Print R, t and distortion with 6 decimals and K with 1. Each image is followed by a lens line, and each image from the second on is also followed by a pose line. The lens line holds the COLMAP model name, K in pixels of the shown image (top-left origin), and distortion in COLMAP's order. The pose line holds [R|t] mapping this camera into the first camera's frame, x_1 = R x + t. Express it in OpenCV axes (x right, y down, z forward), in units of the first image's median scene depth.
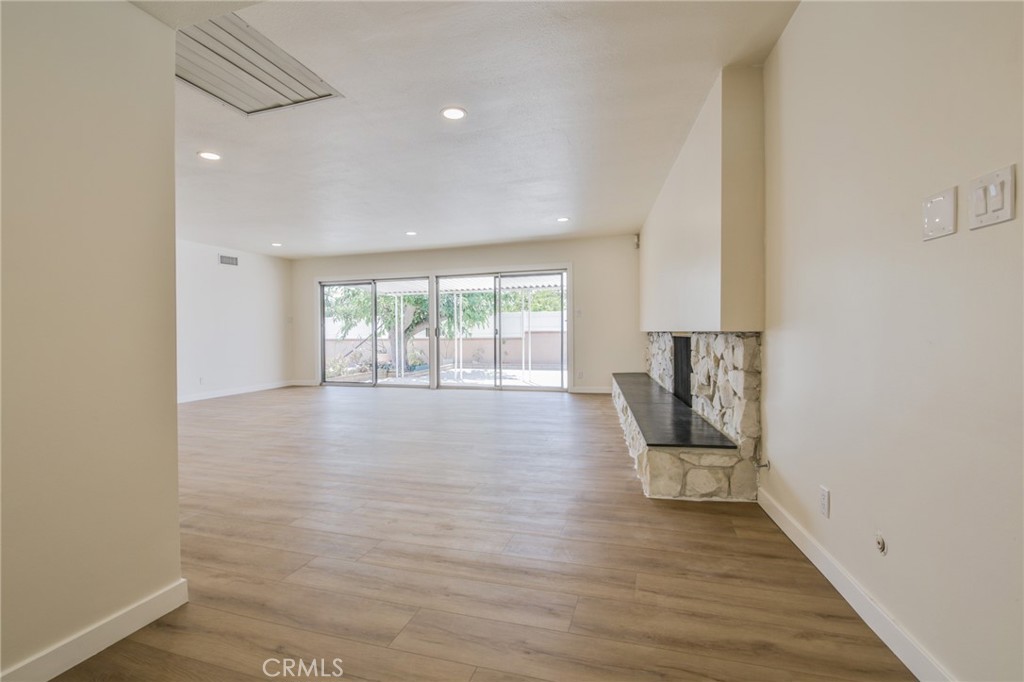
lens RADIAL K [[466.7, 0, 512.3], [0, 466.7, 334.8], [0, 0, 1]] dist [-0.001564, -0.011469]
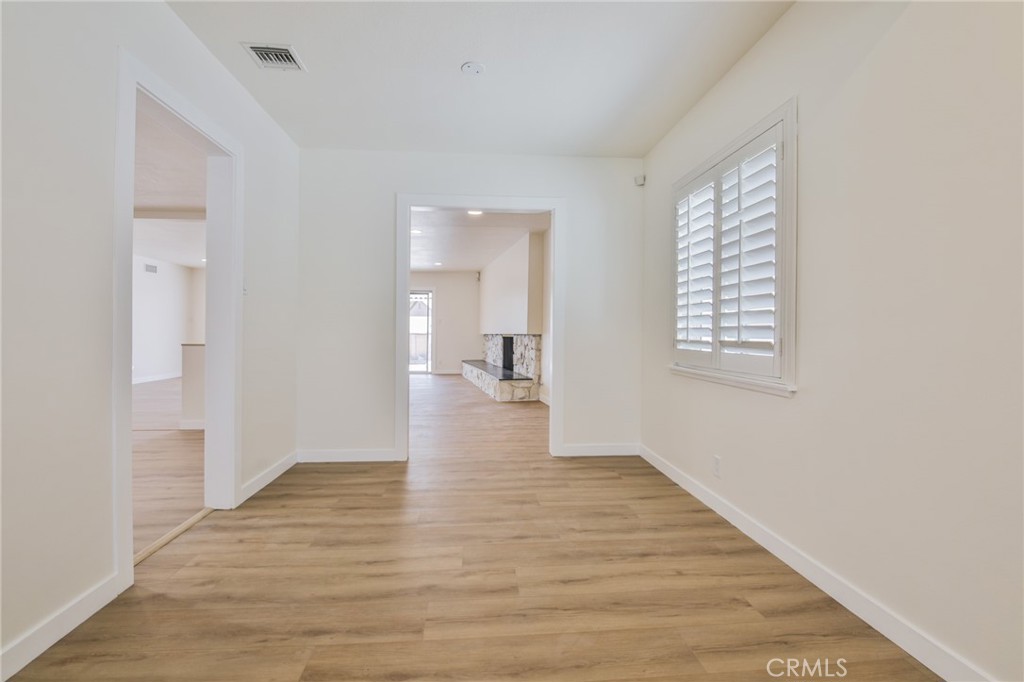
lens RADIAL K [[466.7, 0, 512.3], [0, 466.7, 334.8], [0, 0, 1]] dist [-0.001564, -0.011469]
pose [[0.923543, 0.015848, 0.383166, -0.414816], [-0.013924, 0.999873, -0.007794, 0.012132], [-0.383241, 0.001863, 0.923646, -0.909097]]
